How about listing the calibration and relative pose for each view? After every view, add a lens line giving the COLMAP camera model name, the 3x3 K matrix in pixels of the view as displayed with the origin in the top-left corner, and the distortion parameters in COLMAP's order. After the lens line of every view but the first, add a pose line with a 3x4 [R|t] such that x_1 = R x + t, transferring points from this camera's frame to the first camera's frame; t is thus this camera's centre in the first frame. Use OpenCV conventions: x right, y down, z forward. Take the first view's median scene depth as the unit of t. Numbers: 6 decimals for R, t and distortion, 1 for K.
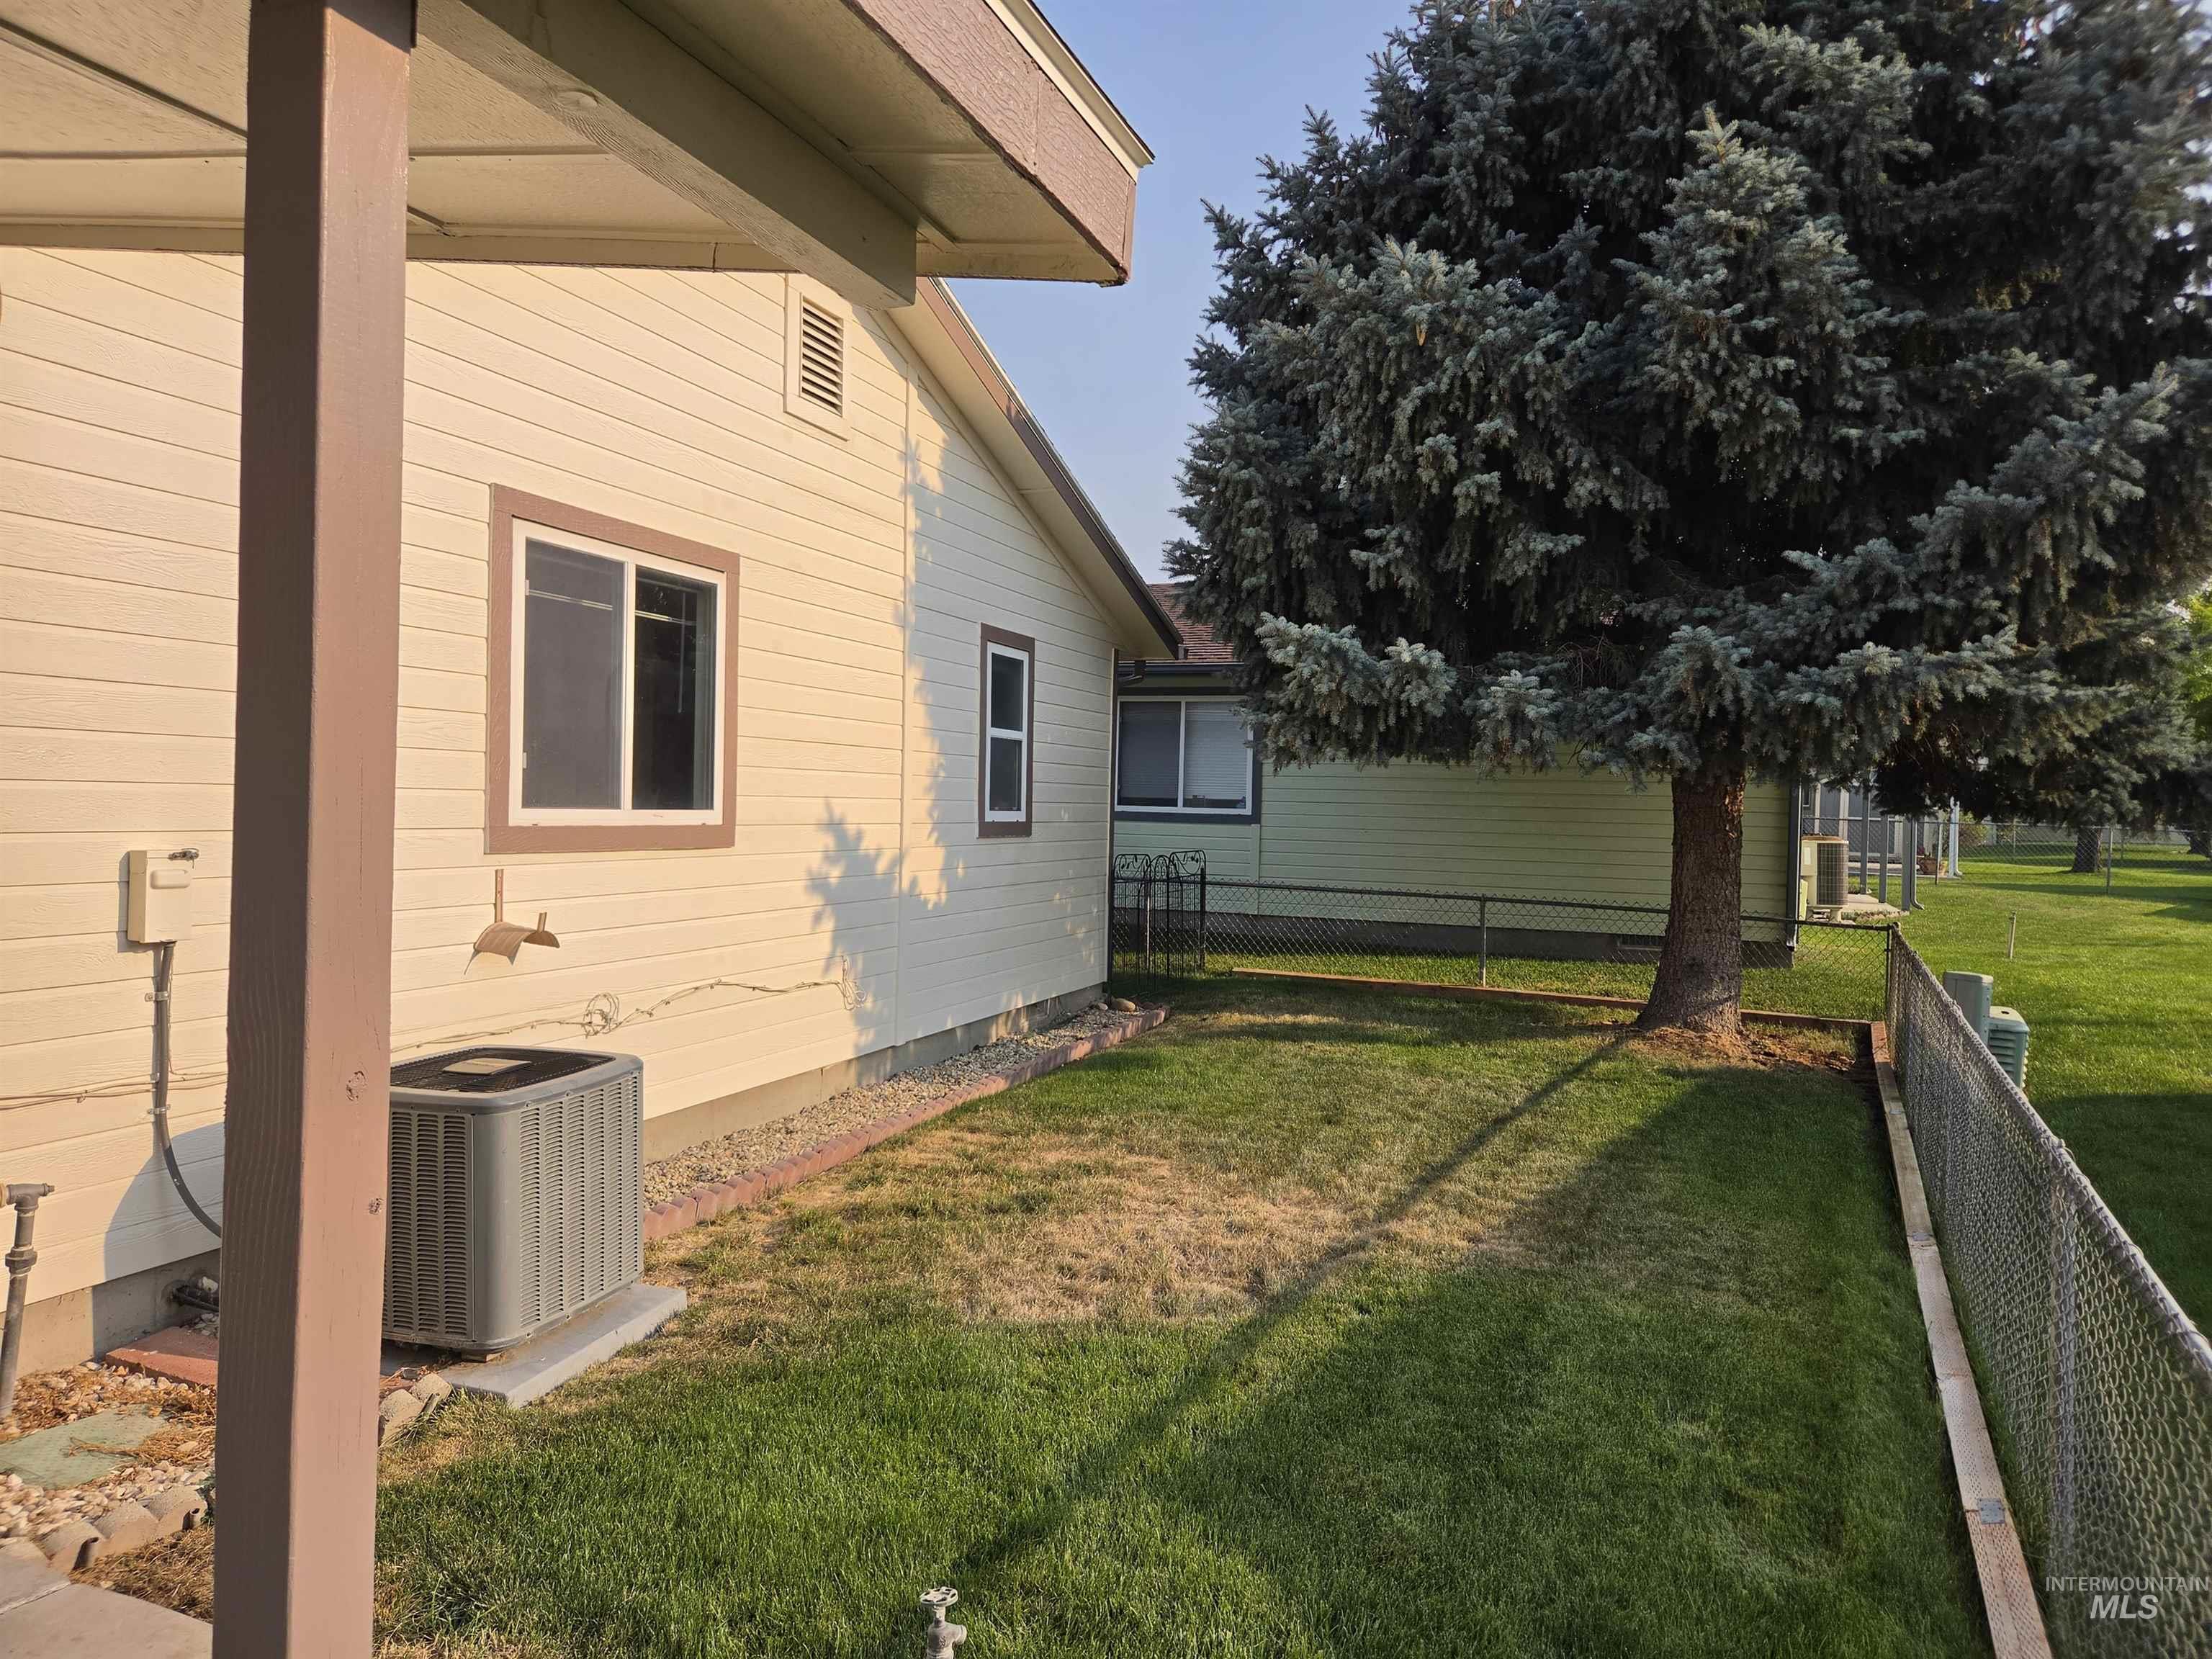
lens RADIAL K [[1467.4, 0, 1107.1], [0, 1467.4, 819.6], [0, 0, 1]] dist [0.058781, -0.040484]
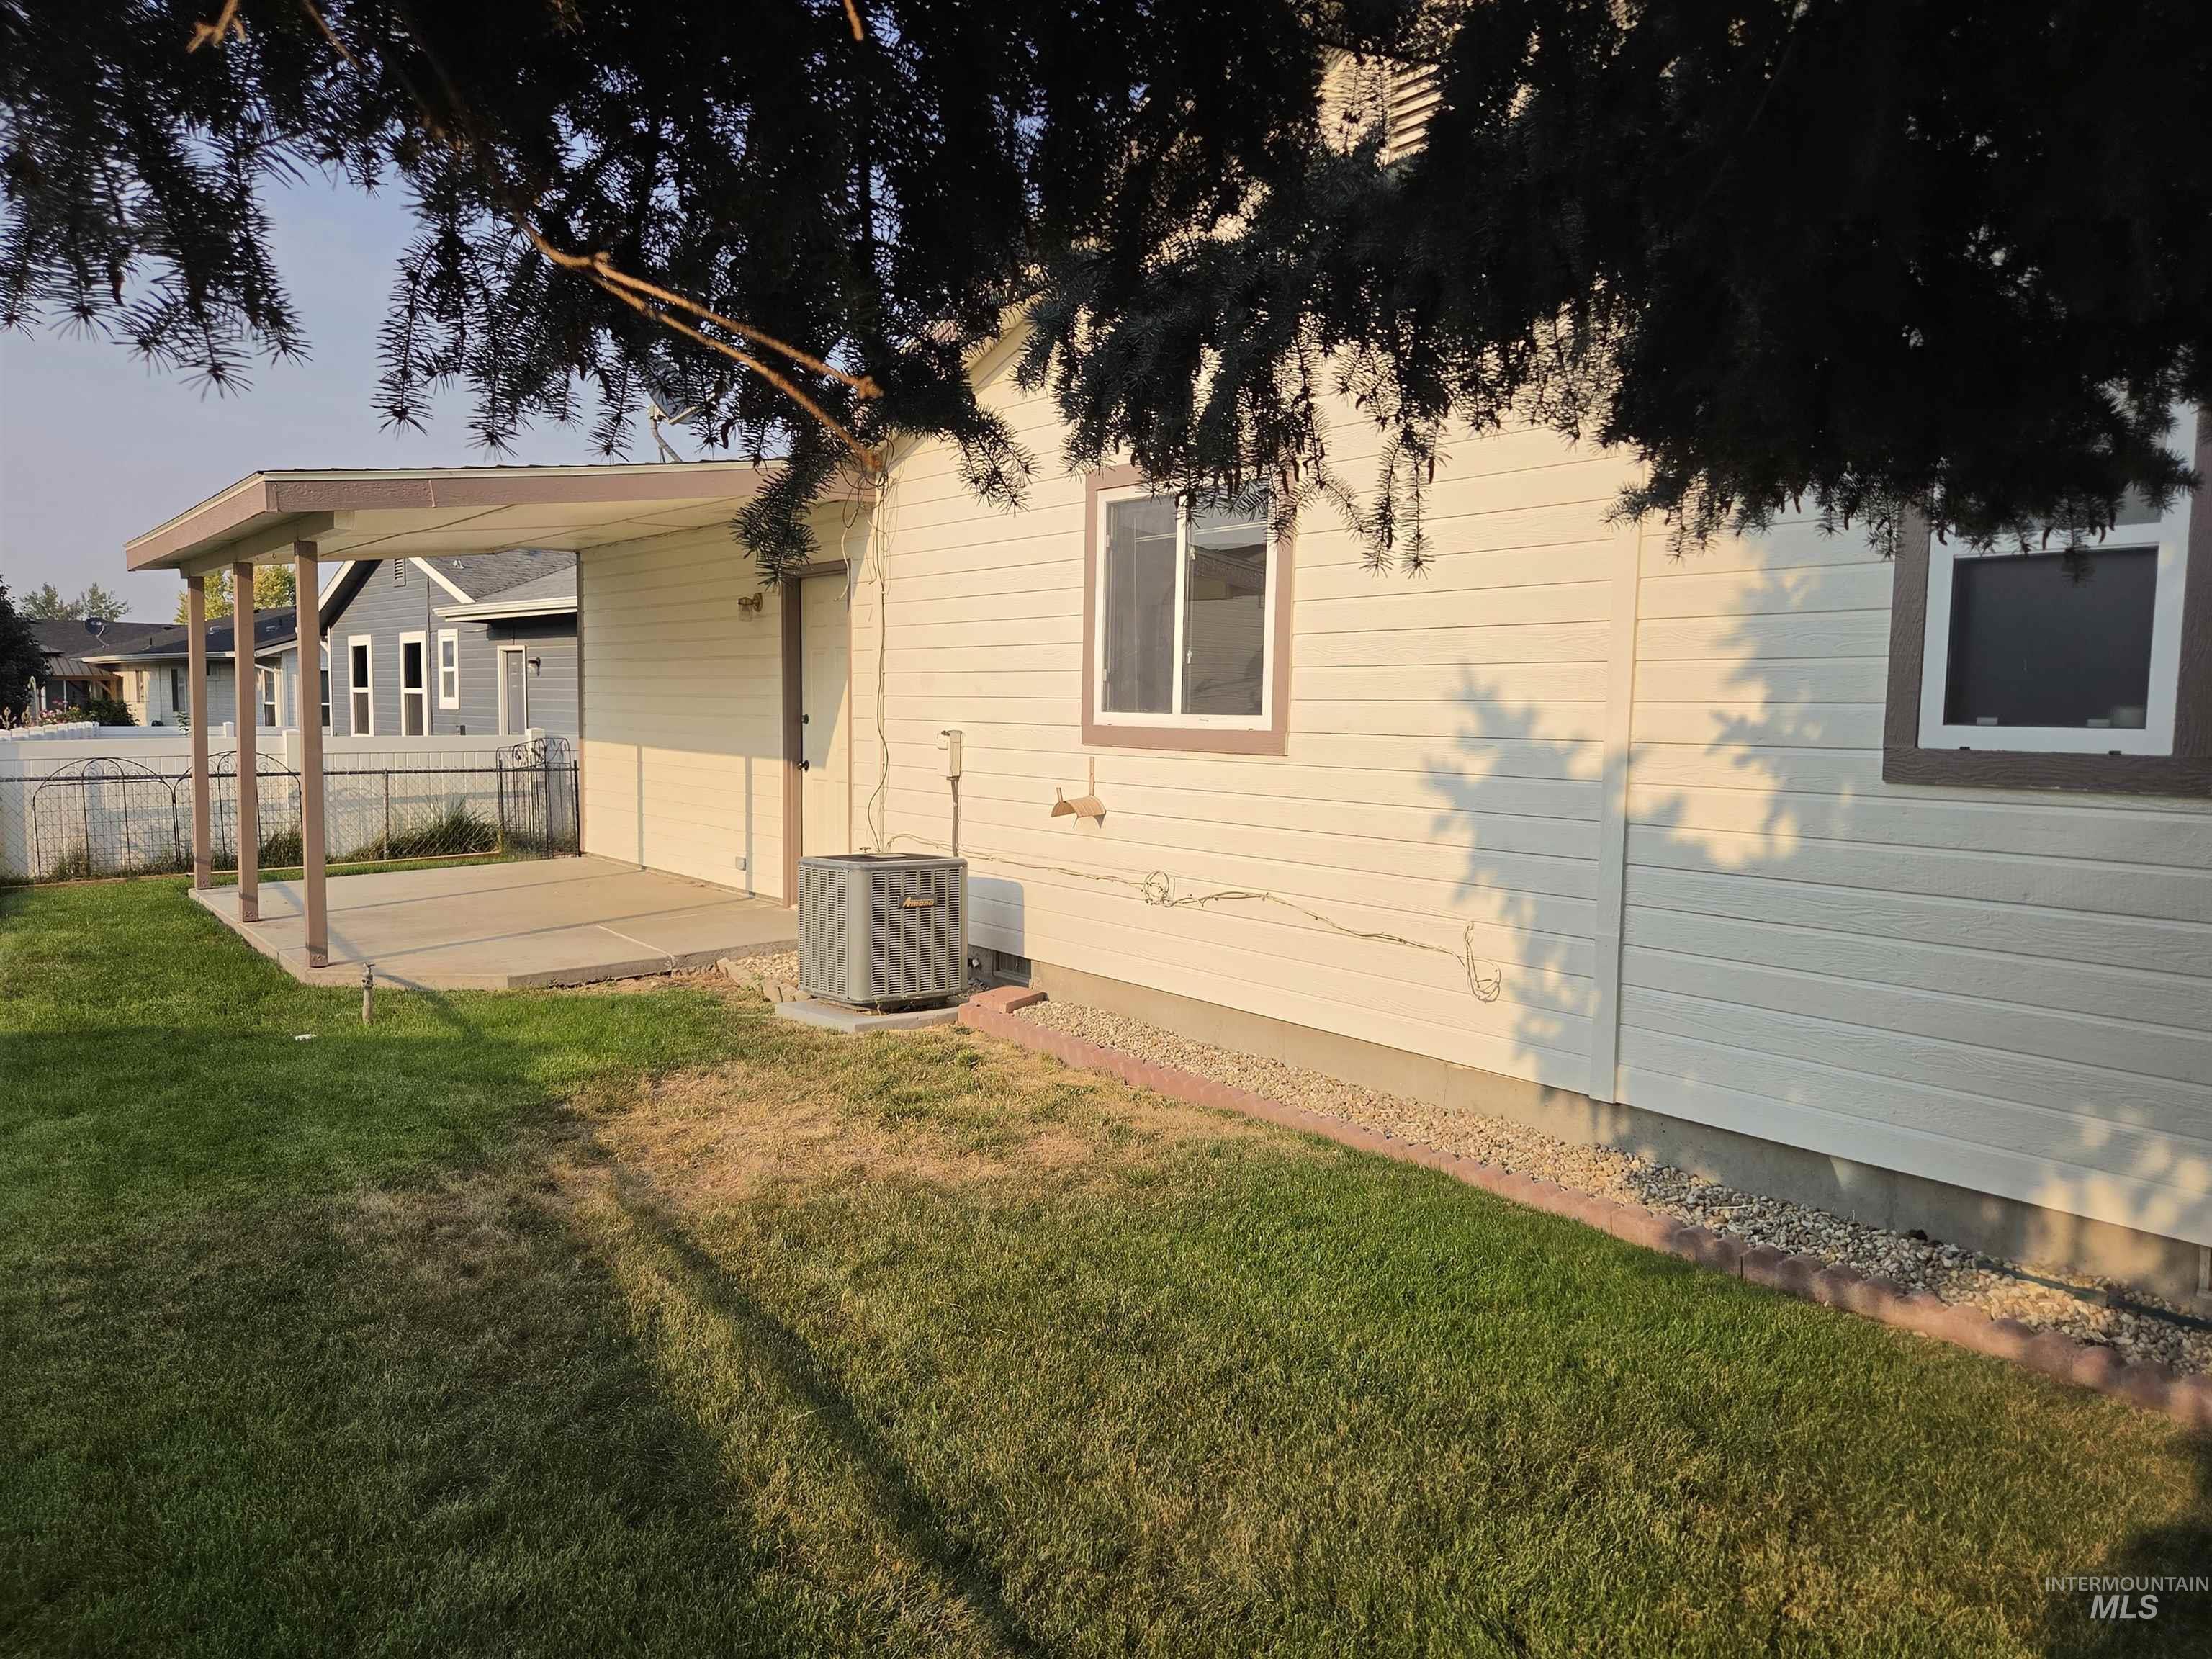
lens RADIAL K [[1593.6, 0, 1083.3], [0, 1593.6, 834.5], [0, 0, 1]] dist [0.067273, -0.060135]
pose [[-0.555628, 0.051146, -0.829856, 0.733319], [-0.023724, 0.996724, 0.077314, -0.007420], [0.831092, 0.062646, -0.552595, 1.630777]]
